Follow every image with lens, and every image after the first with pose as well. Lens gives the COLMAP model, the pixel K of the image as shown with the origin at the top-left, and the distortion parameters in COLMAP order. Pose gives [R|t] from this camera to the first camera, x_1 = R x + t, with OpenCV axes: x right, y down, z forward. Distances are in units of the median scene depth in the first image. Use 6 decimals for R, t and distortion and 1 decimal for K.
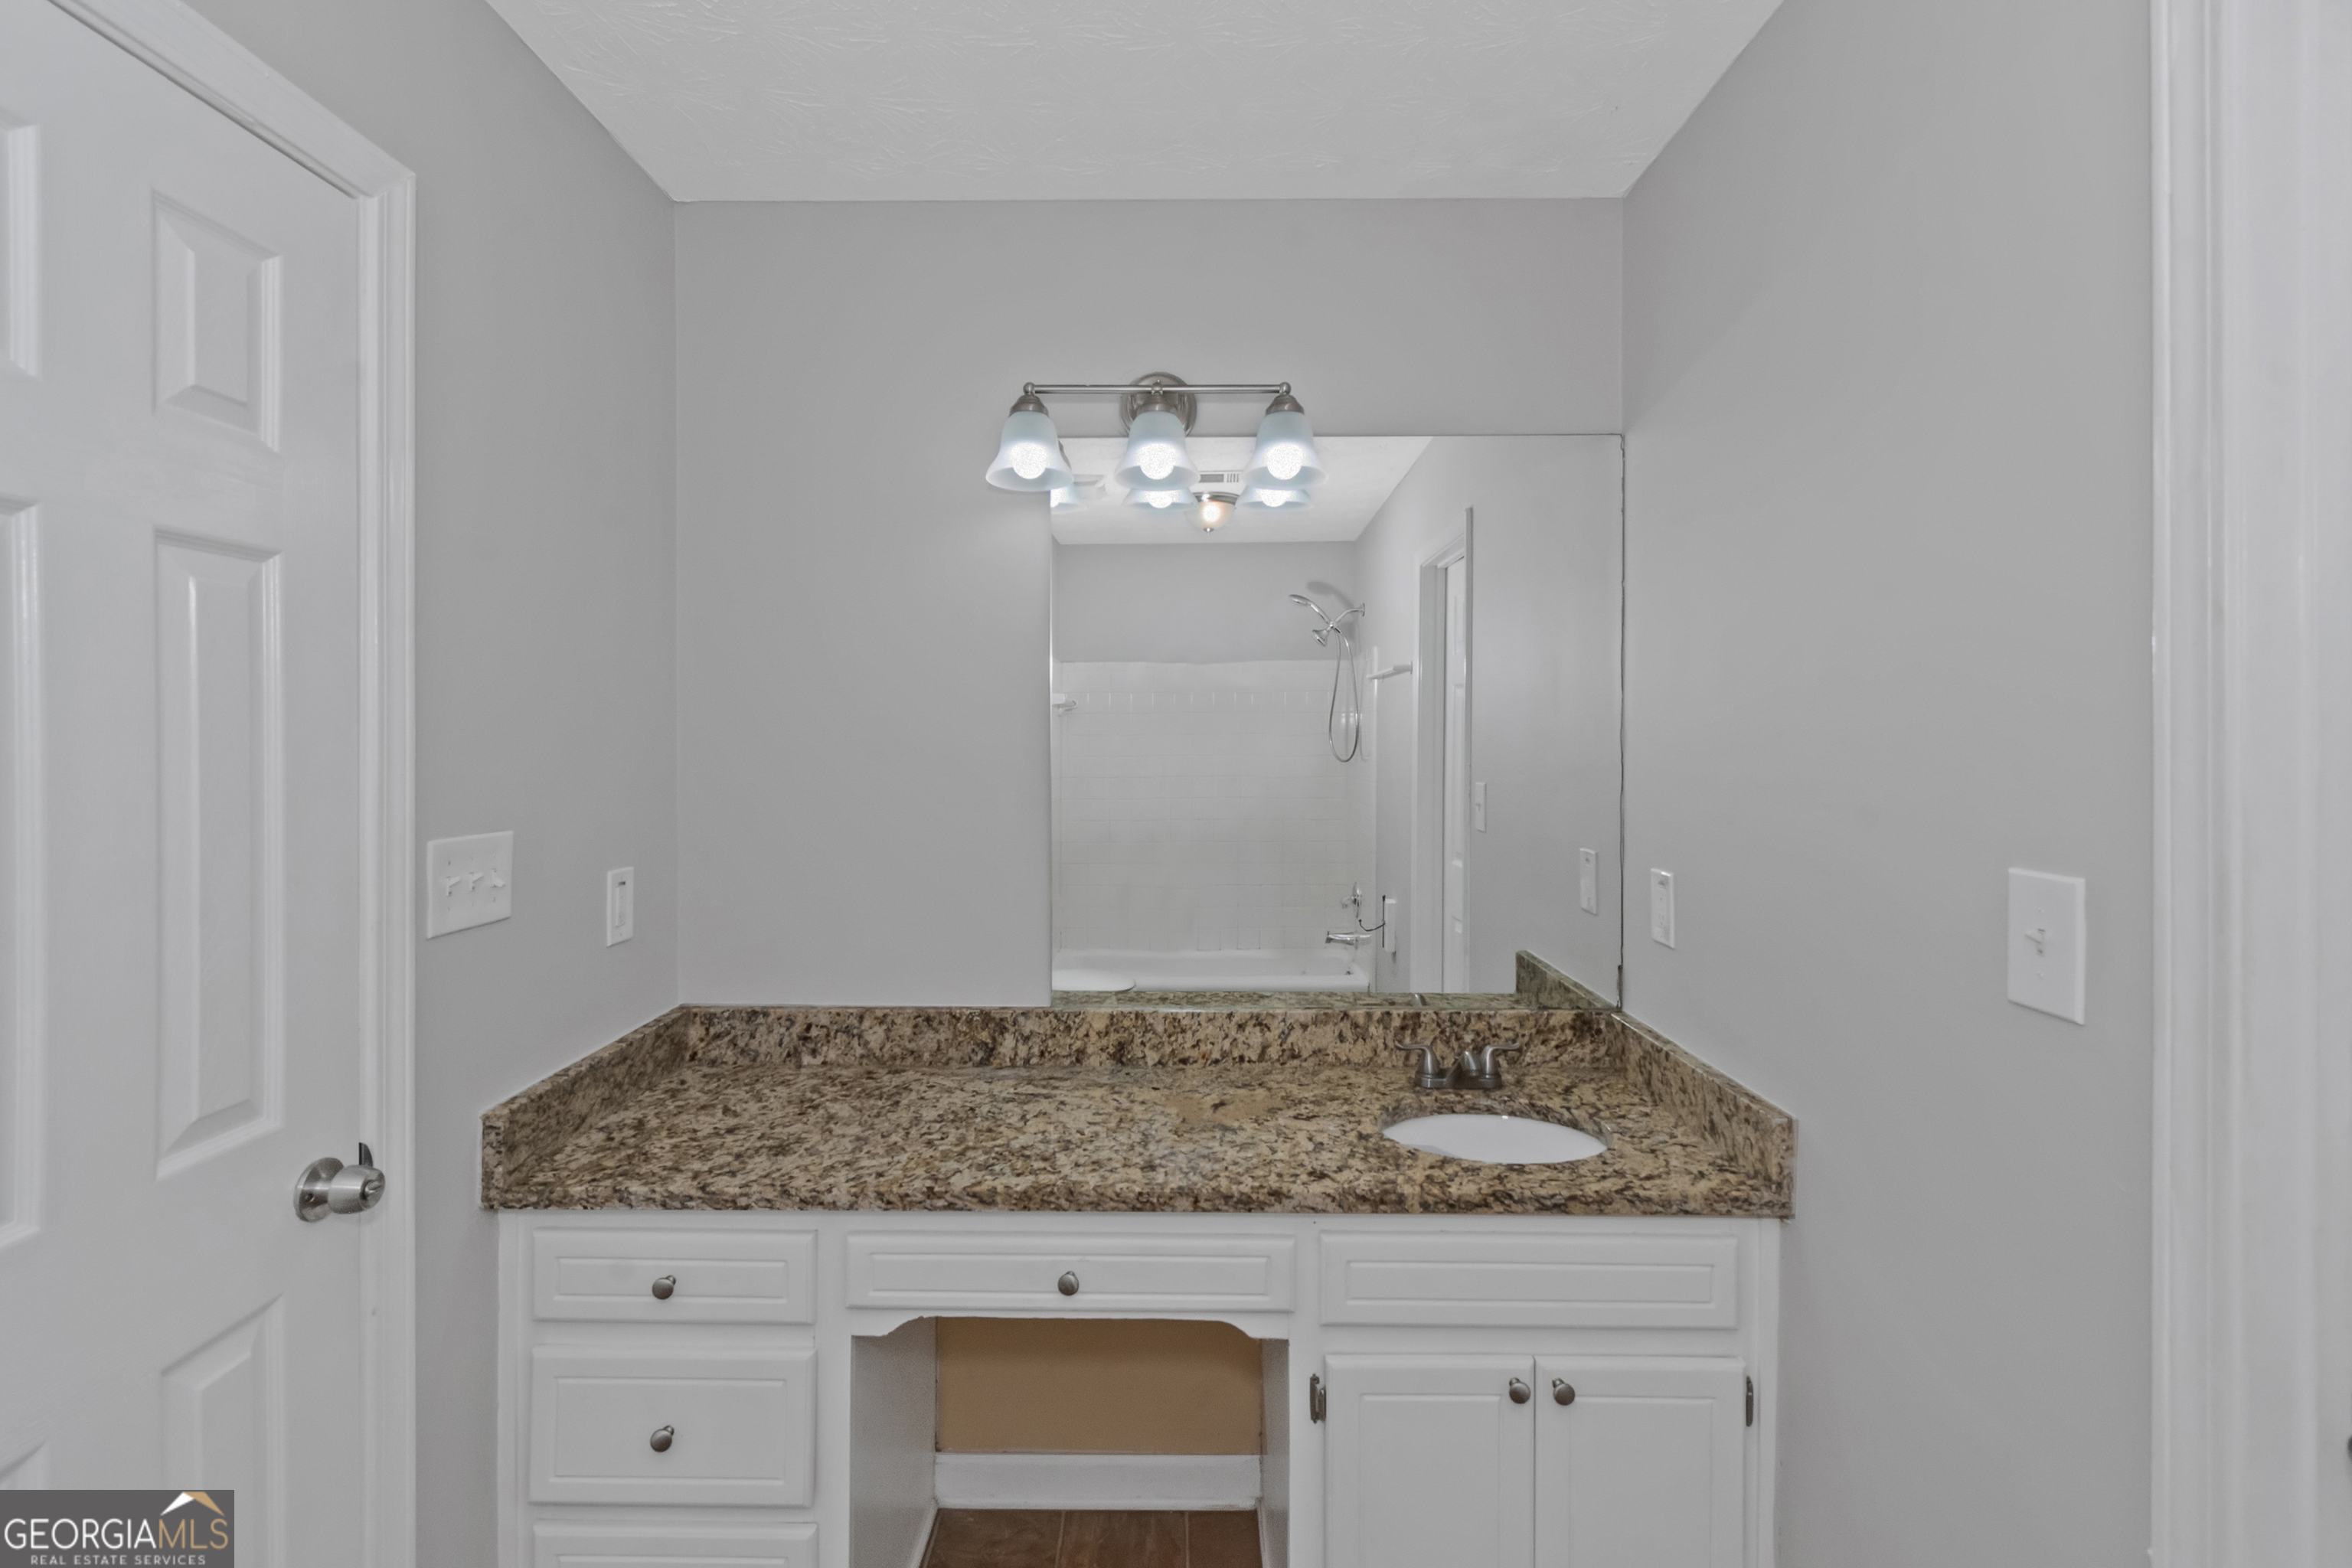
lens RADIAL K [[1081.8, 0, 1190.8], [0, 1081.8, 743.5], [0, 0, 1]] dist [0.001899, -0.000286]
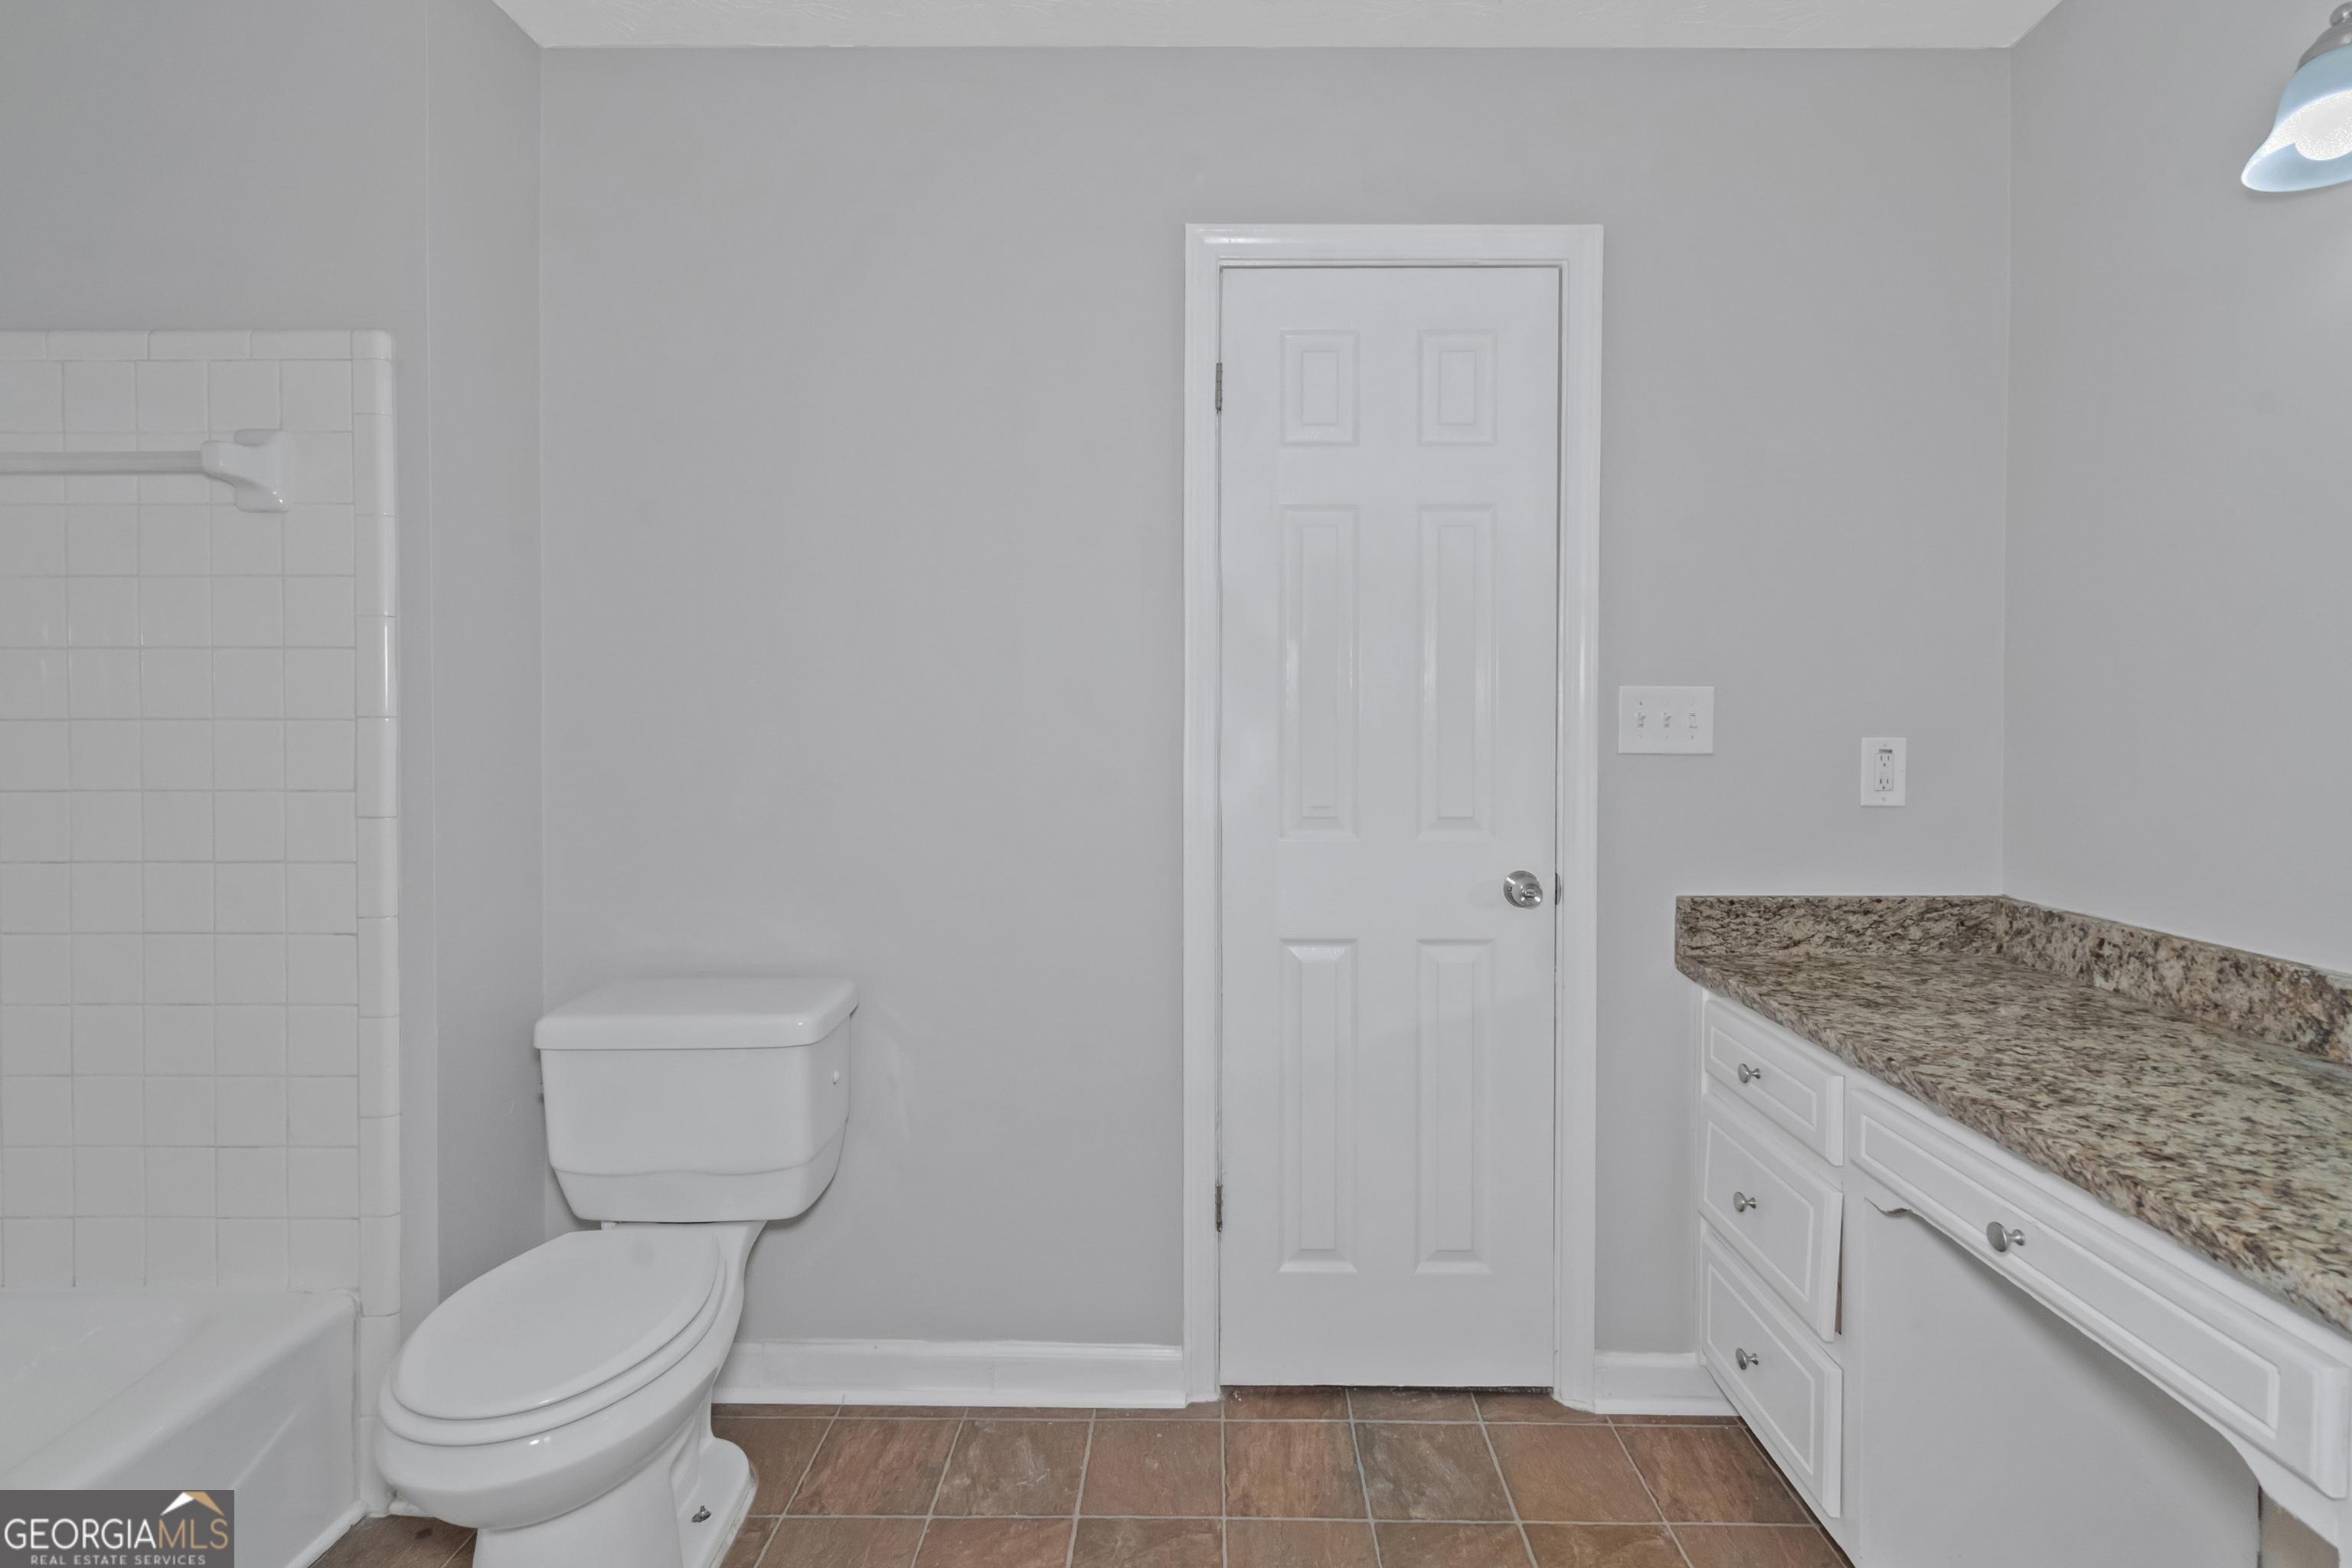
lens RADIAL K [[1081.8, 0, 1190.8], [0, 1081.8, 743.5], [0, 0, 1]] dist [0.001899, -0.000286]
pose [[-0.030152, 0.017047, -0.999400, 0.530632], [-0.004440, 0.999842, 0.017189, 0.102163], [0.999535, 0.004955, -0.030071, 0.339045]]
